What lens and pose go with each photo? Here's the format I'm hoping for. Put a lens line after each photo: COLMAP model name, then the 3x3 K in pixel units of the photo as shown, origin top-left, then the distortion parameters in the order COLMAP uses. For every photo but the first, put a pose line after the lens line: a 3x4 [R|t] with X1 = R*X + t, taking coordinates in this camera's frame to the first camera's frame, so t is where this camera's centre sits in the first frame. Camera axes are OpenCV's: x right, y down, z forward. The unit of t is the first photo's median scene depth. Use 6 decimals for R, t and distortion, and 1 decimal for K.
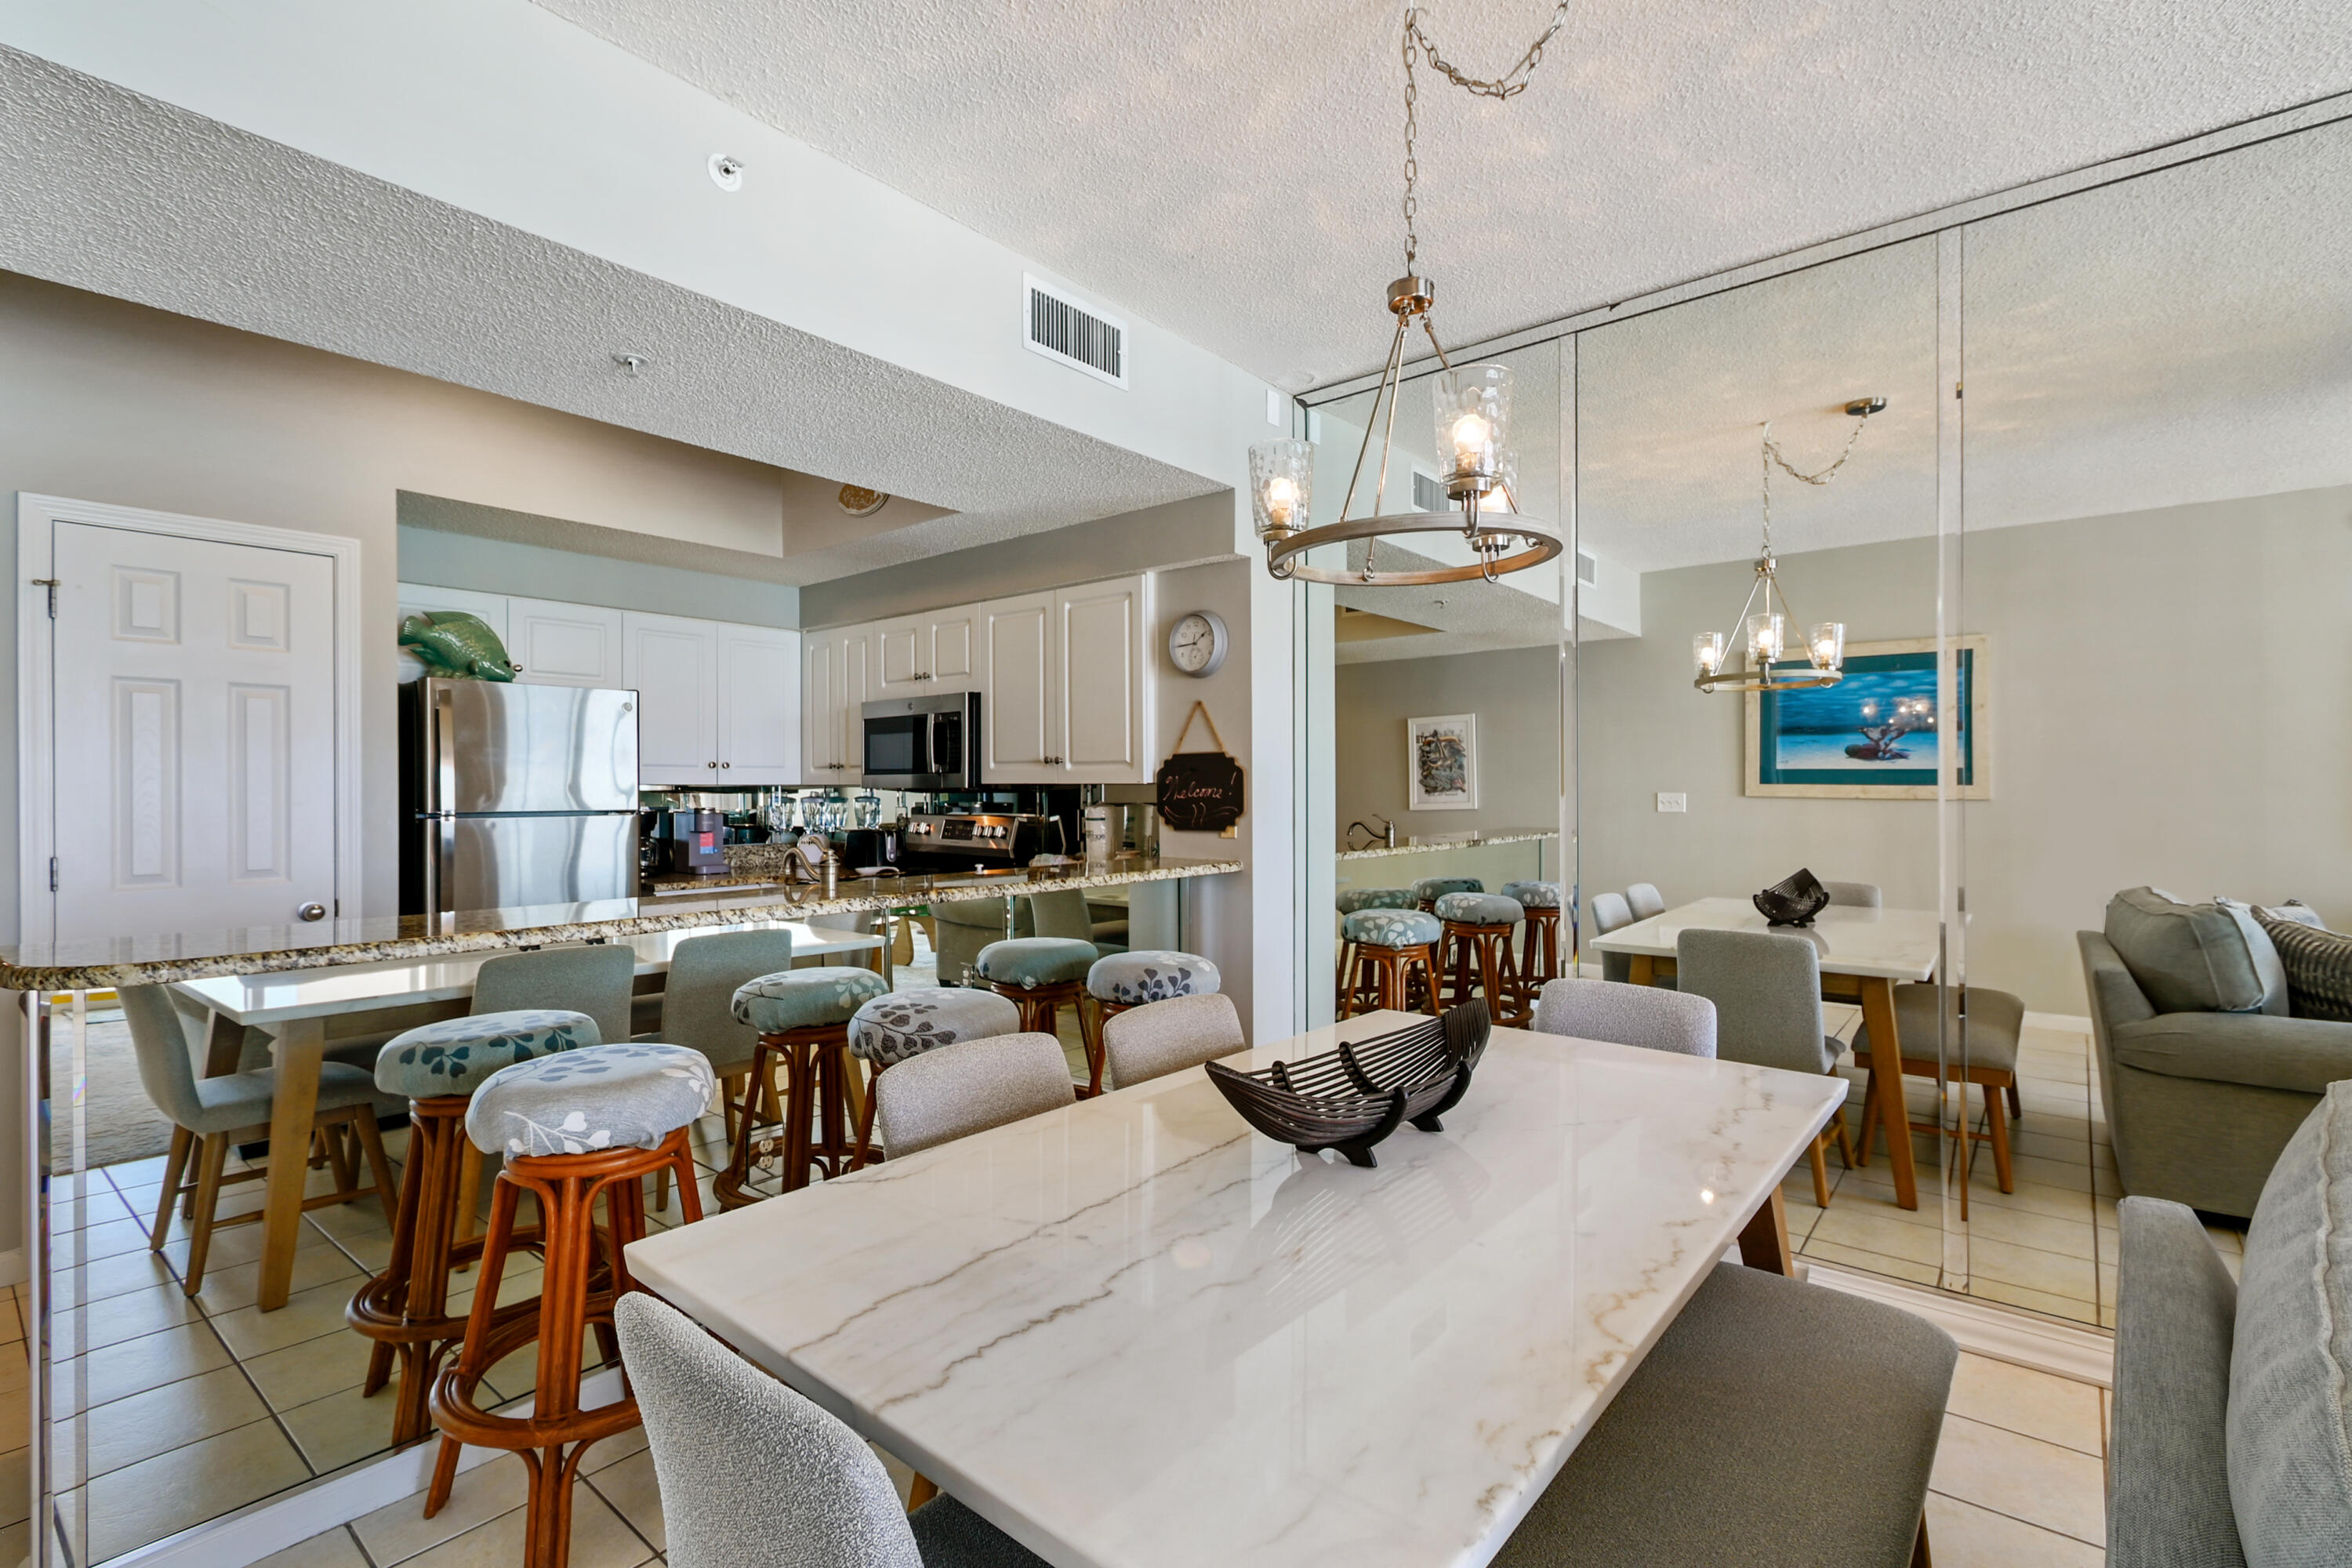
lens RADIAL K [[1047.7, 0, 1187.4], [0, 1047.7, 788.3], [0, 0, 1]] dist [0.009849, -0.005930]
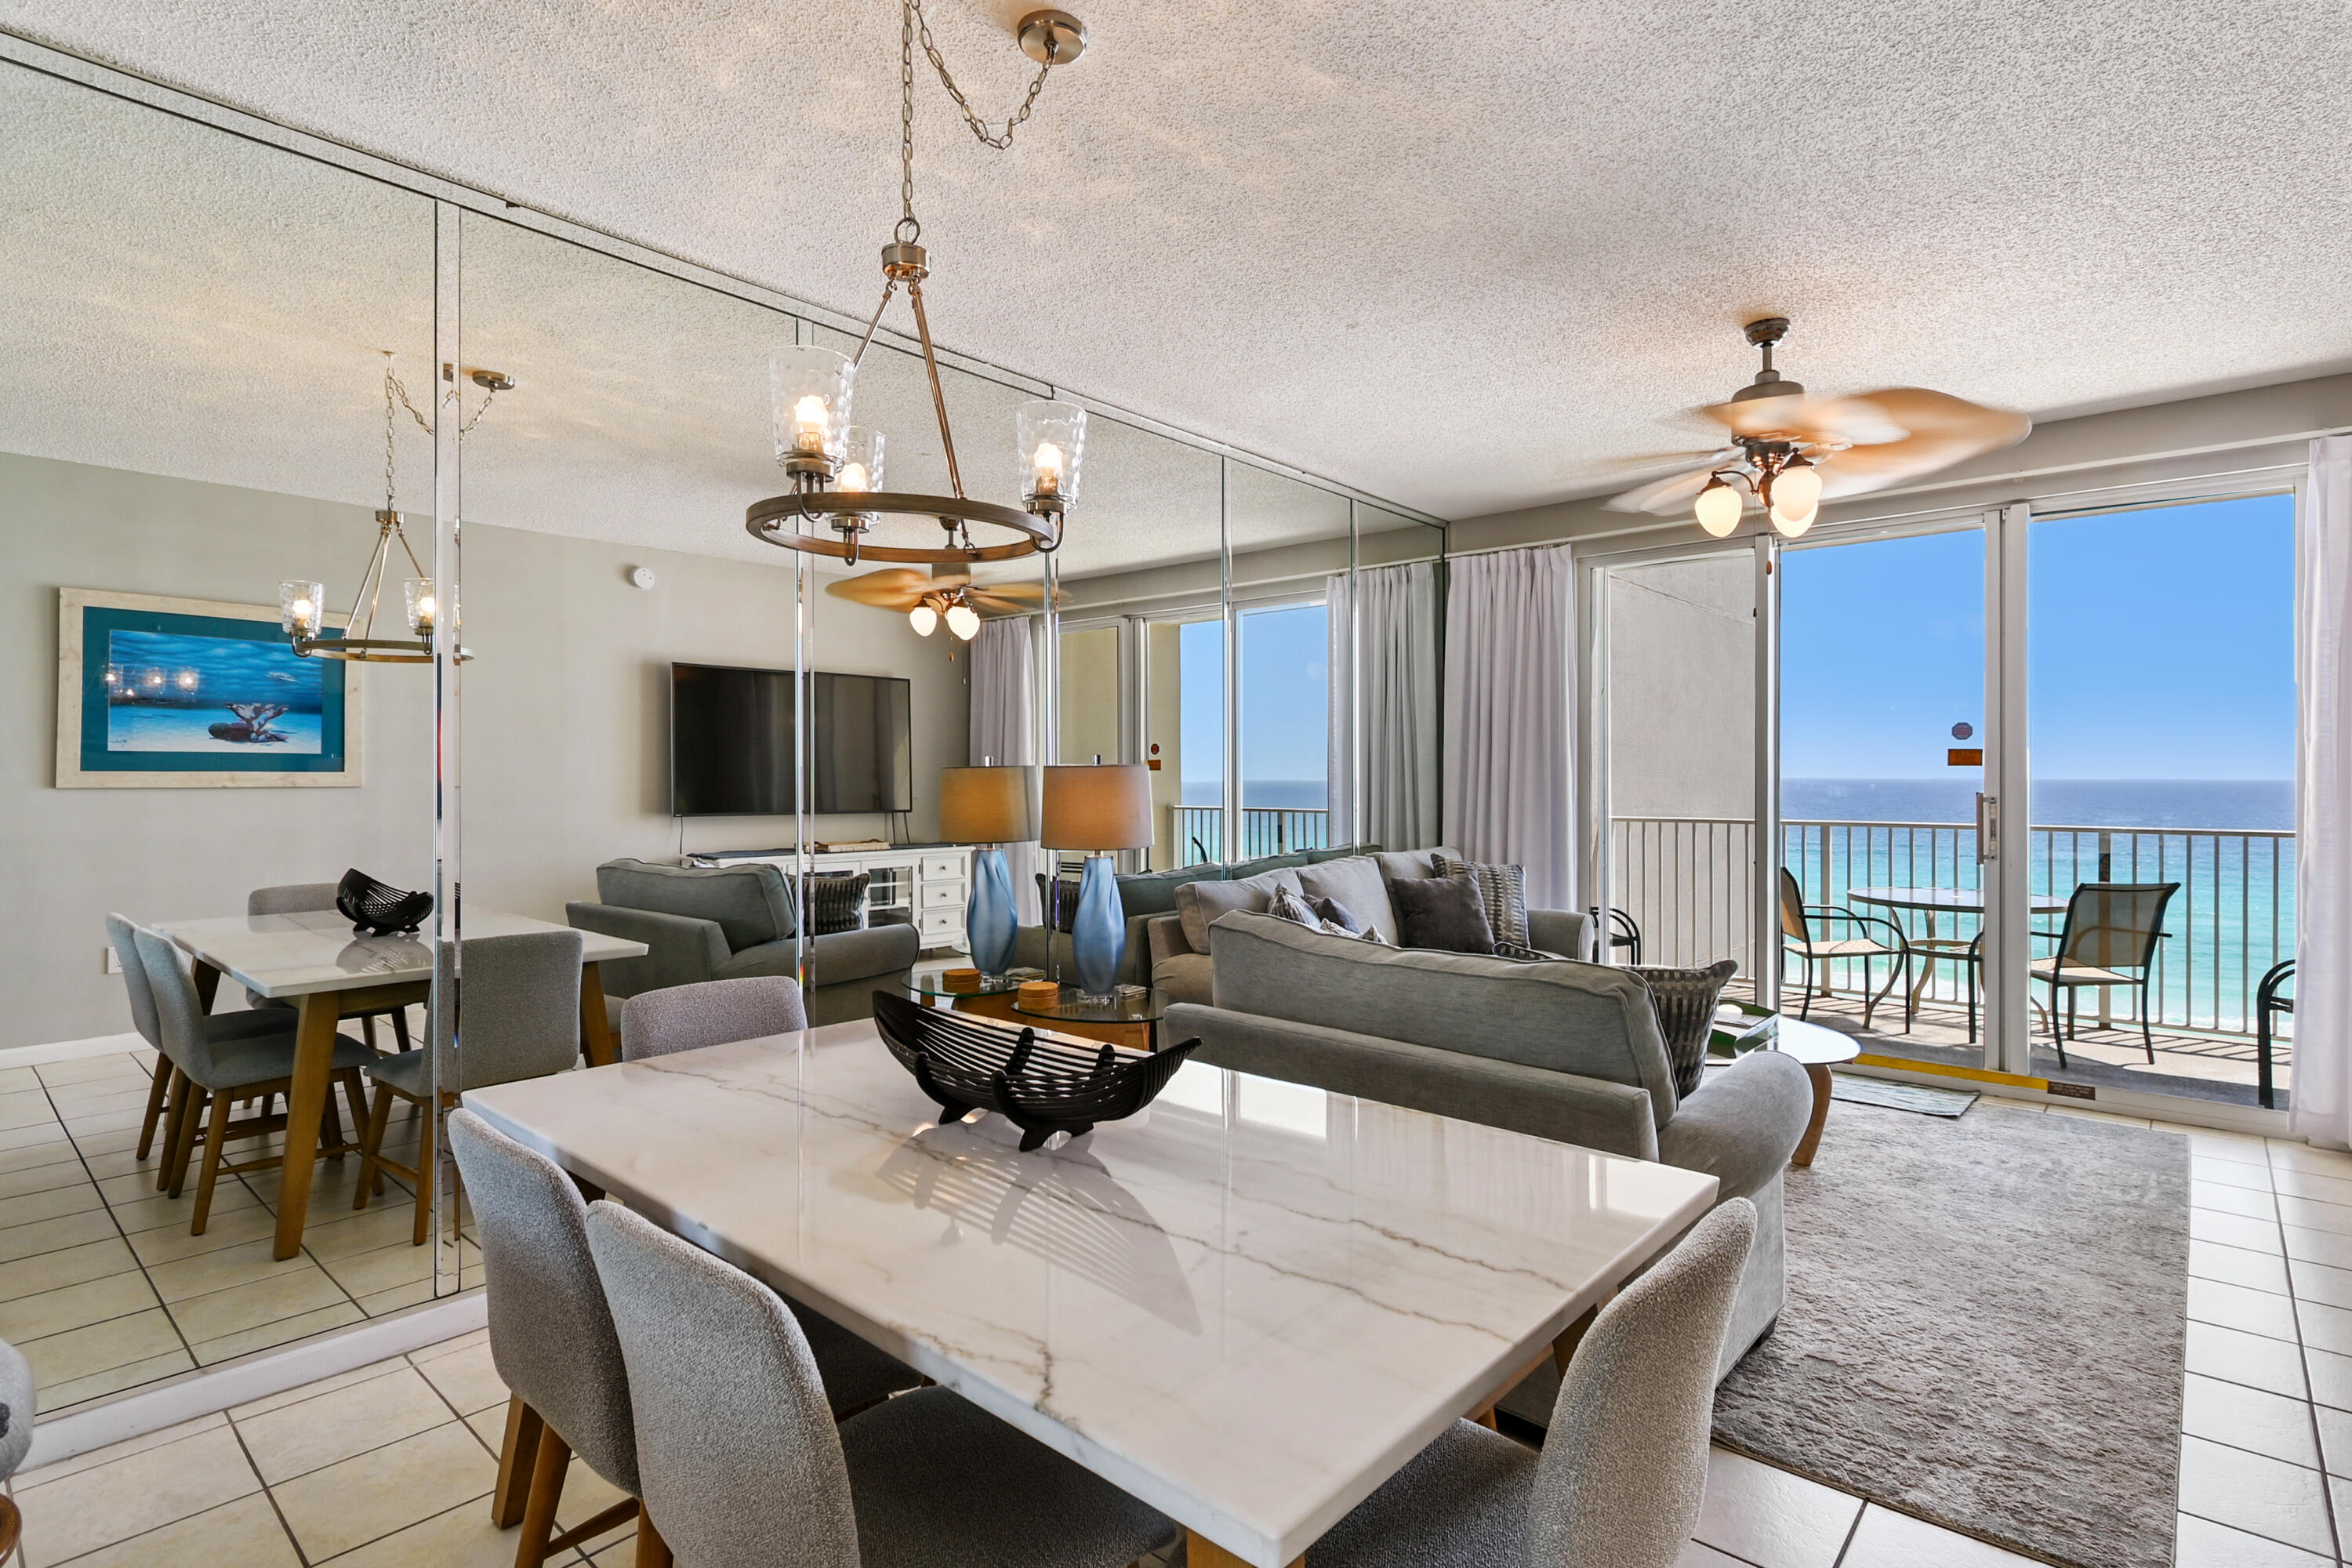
lens RADIAL K [[1154.7, 0, 1186.9], [0, 1154.7, 776.8], [0, 0, 1]] dist [0.011788, -0.008344]
pose [[0.034345, 0.002666, 0.999406, -0.409426], [-0.003285, 0.999991, -0.002555, -0.000241], [-0.999405, -0.003195, 0.034354, 0.347679]]
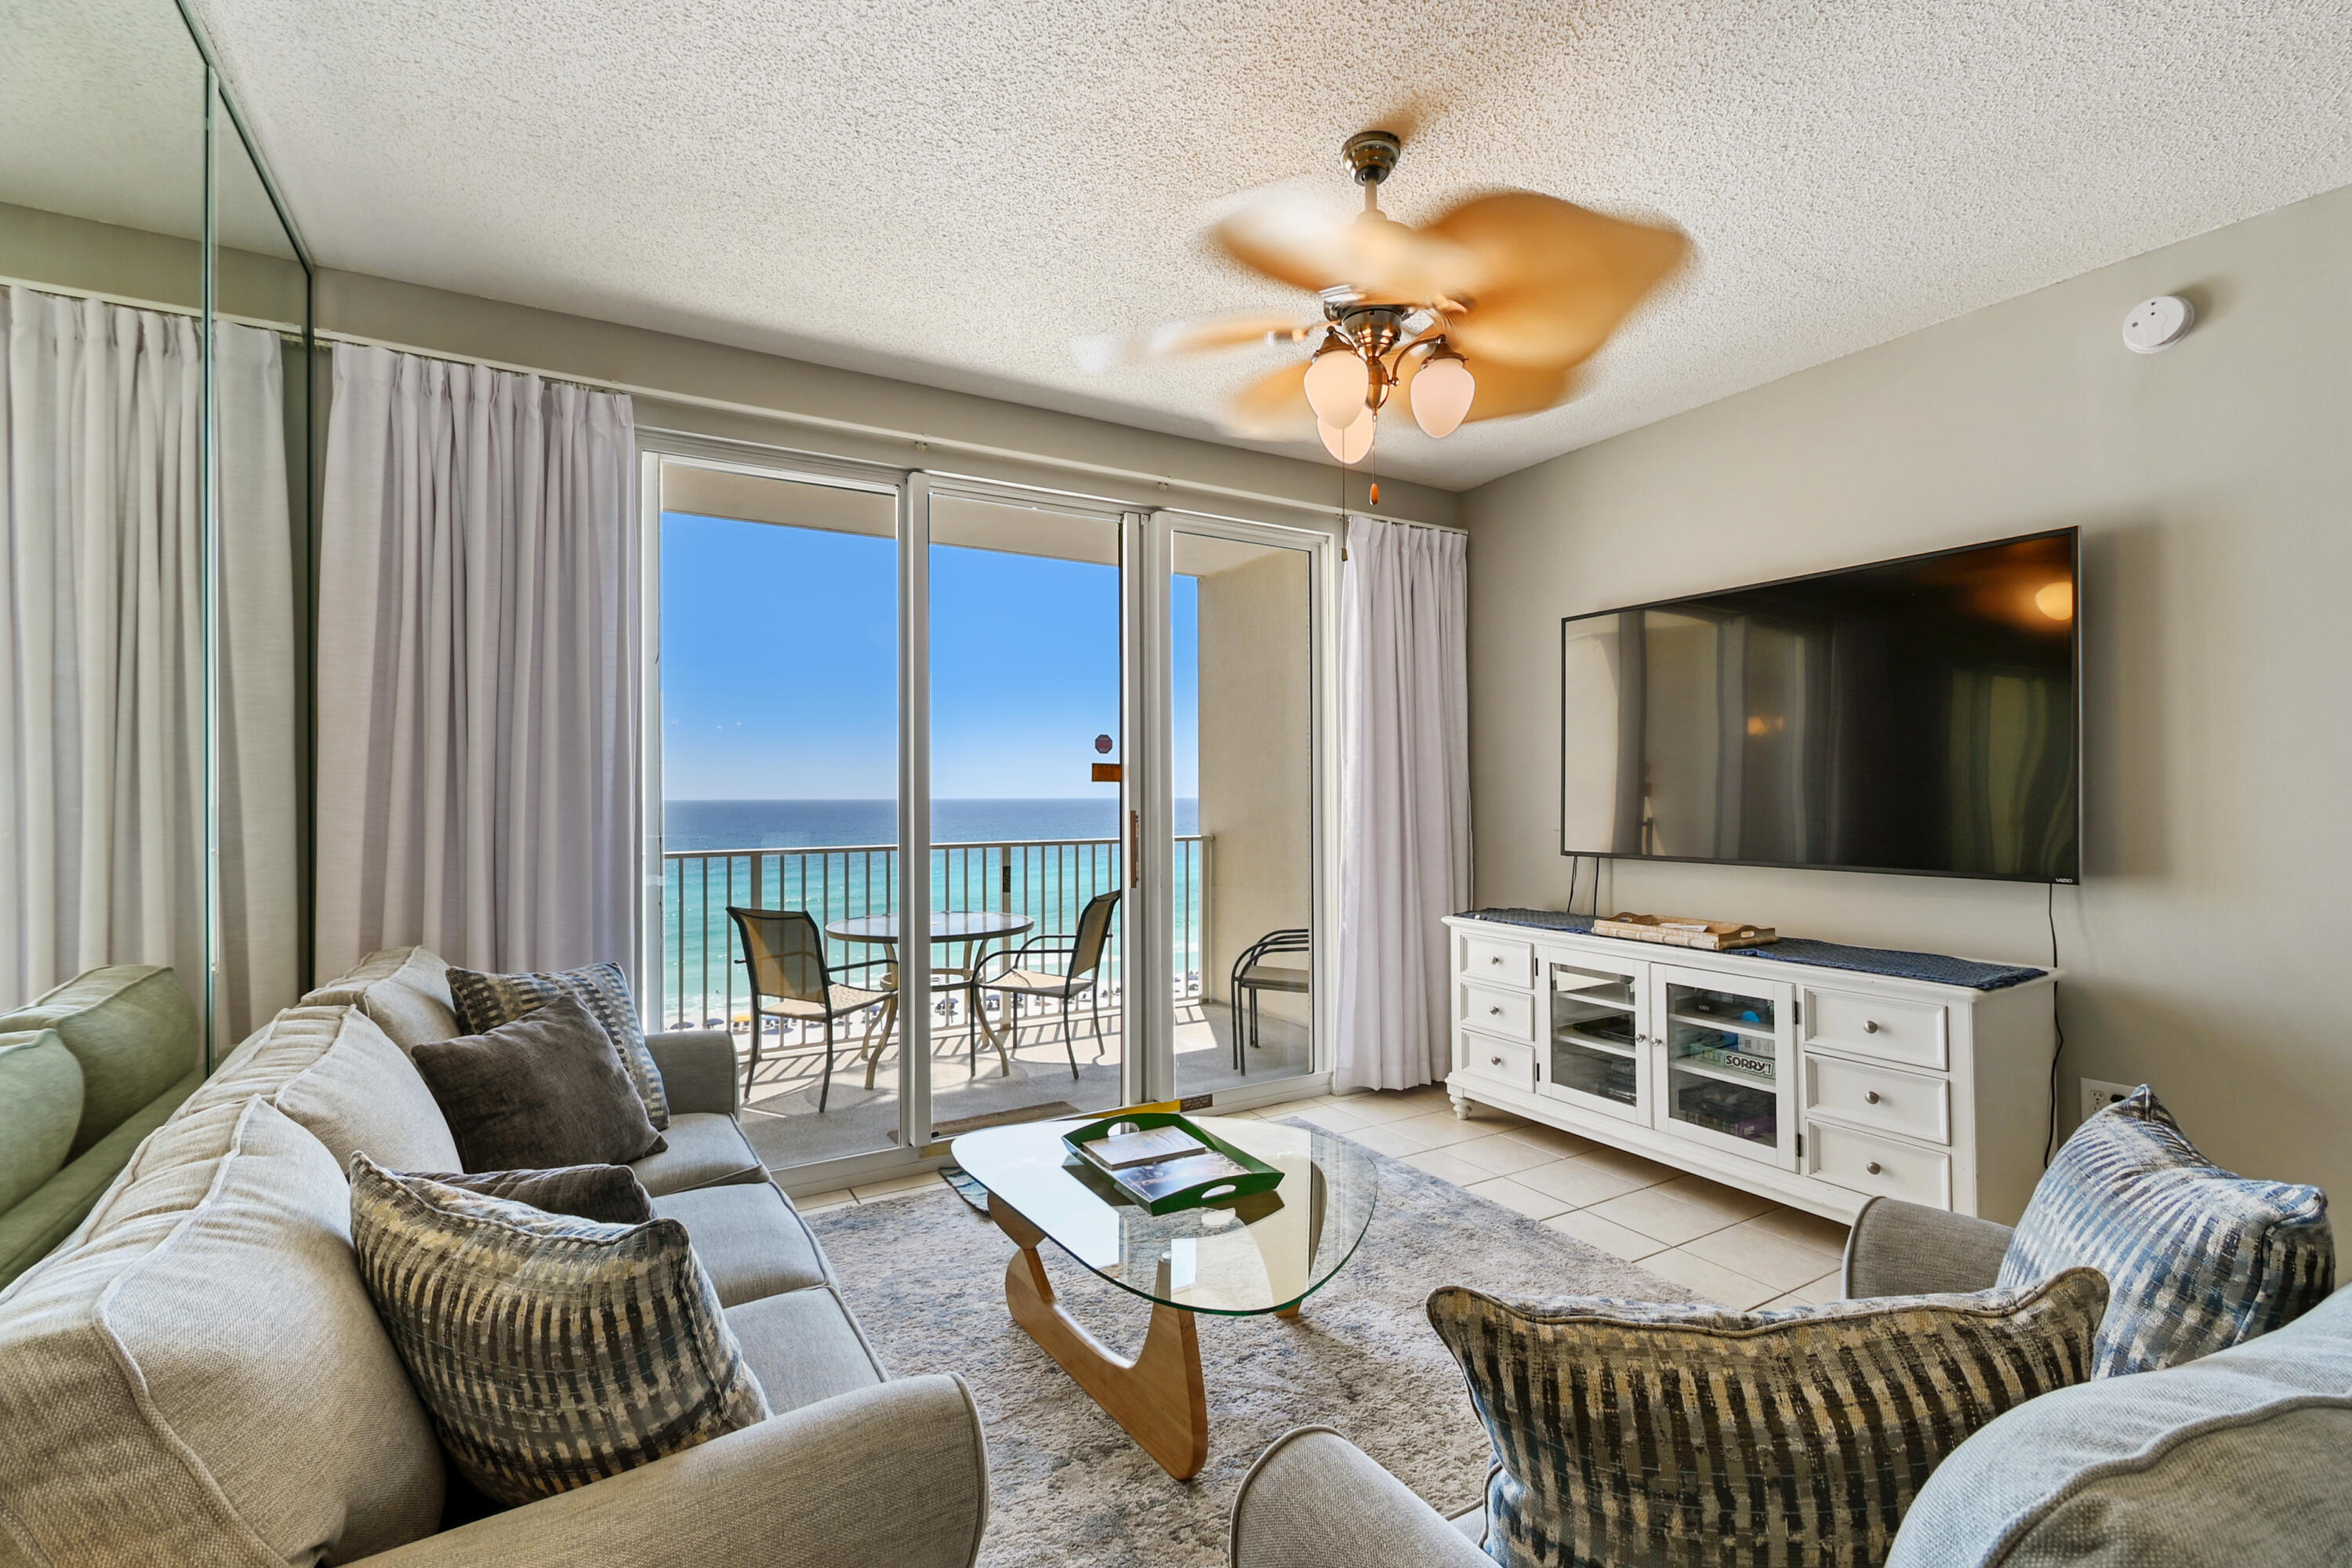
lens RADIAL K [[1047.7, 0, 1215.4], [0, 1047.7, 795.8], [0, 0, 1]] dist [0.009849, -0.005930]
pose [[-0.942637, 0.007977, 0.333723, 0.448899], [0.007060, 0.999967, -0.003960, 0.001272], [-0.333744, -0.001377, -0.942663, 0.509050]]
